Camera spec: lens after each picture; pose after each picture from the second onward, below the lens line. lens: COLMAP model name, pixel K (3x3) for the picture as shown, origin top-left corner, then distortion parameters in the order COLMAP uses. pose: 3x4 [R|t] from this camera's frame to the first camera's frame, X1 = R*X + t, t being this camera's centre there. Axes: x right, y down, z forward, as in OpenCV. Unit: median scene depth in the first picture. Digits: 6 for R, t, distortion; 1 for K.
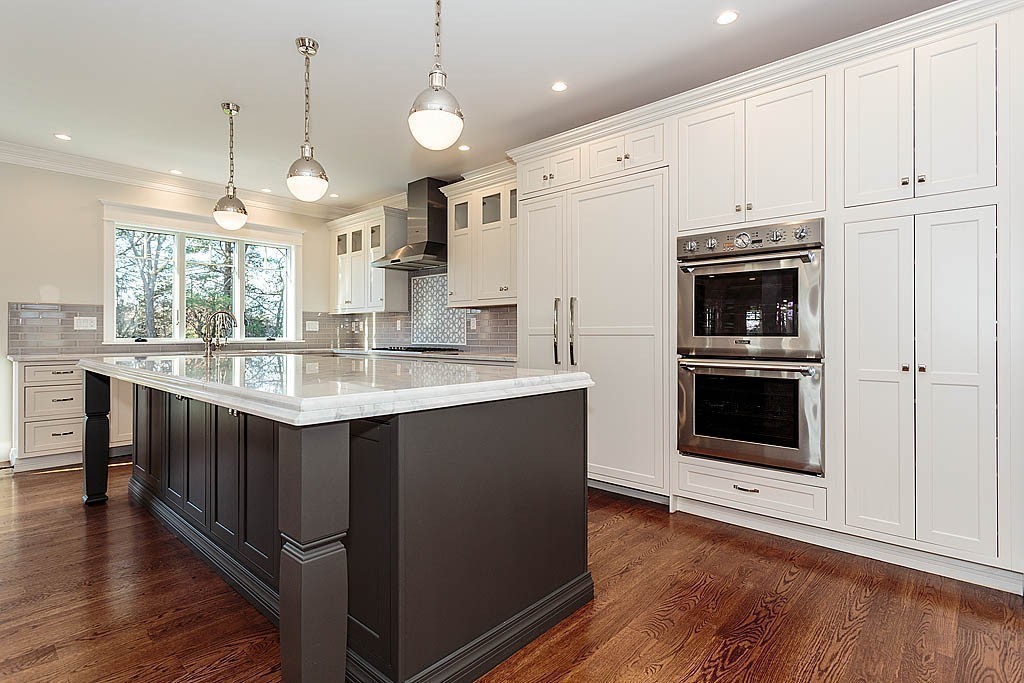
lens RADIAL K [[505.6, 0, 487.5], [0, 505.6, 334.3], [0, 0, 1]] dist [0.000319, 0.003115]
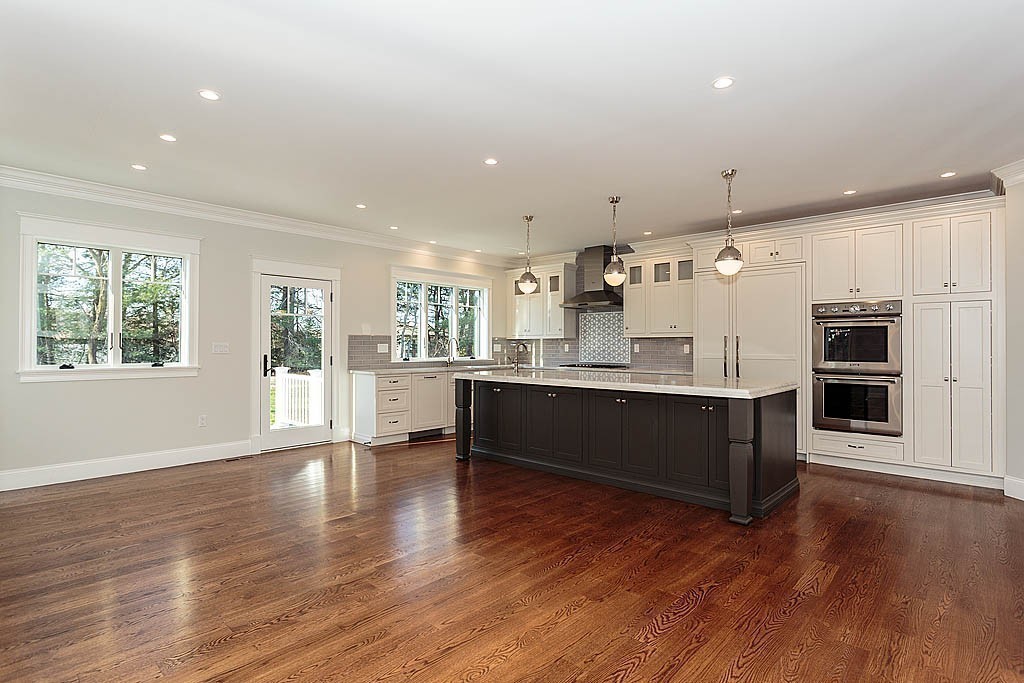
lens RADIAL K [[505.6, 0, 511.4], [0, 505.6, 345.1], [0, 0, 1]] dist [0.000319, 0.003115]
pose [[0.999915, 0.002600, 0.012773, -0.556484], [-0.002583, 0.999996, -0.001322, -0.037530], [-0.012776, 0.001289, 0.999918, -0.592948]]
